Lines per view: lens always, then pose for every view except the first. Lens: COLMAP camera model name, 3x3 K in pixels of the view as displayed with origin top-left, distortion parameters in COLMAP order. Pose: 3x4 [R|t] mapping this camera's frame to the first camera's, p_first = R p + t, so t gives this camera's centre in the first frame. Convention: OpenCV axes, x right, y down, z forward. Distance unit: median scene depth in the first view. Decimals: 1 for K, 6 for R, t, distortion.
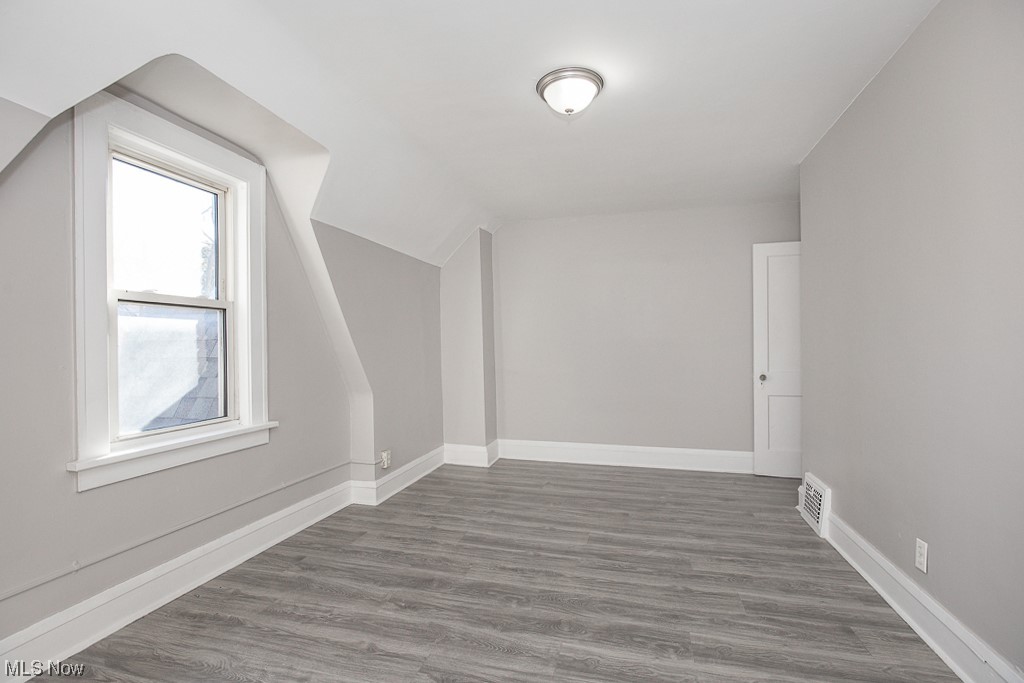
lens RADIAL K [[471.1, 0, 510.5], [0, 471.1, 344.7], [0, 0, 1]] dist [0.005445, 0.000895]
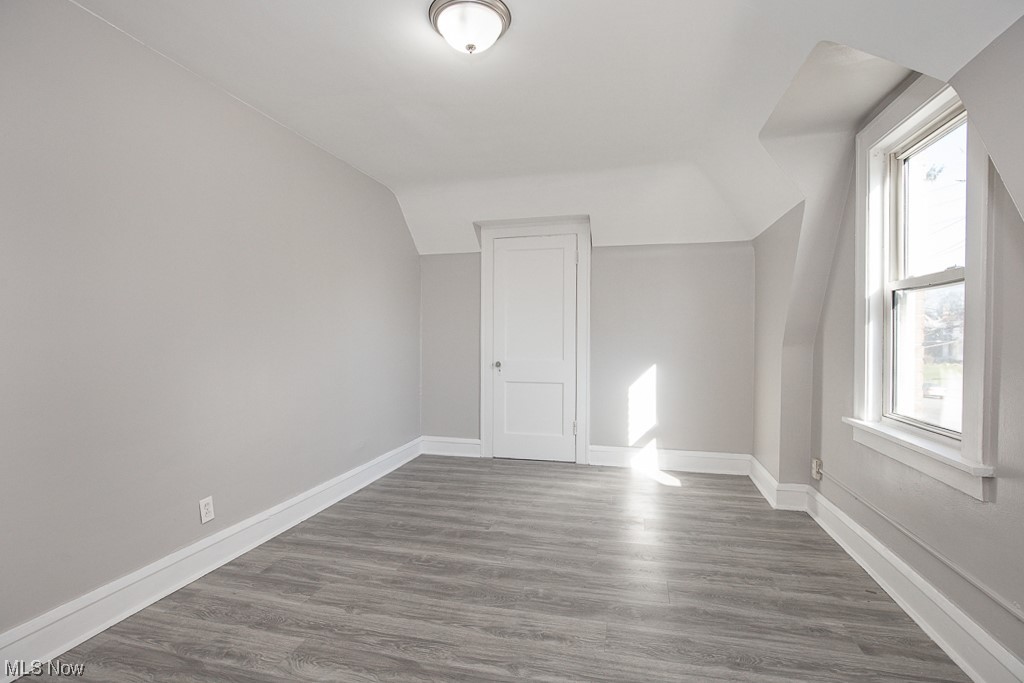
lens RADIAL K [[471.1, 0, 512.4], [0, 471.1, 338.6], [0, 0, 1]] dist [0.005445, 0.000895]
pose [[-0.999895, 0.009696, -0.010806, 0.072726], [0.009704, 0.999953, -0.000607, 0.006874], [0.010800, -0.000712, -0.999941, 1.976005]]
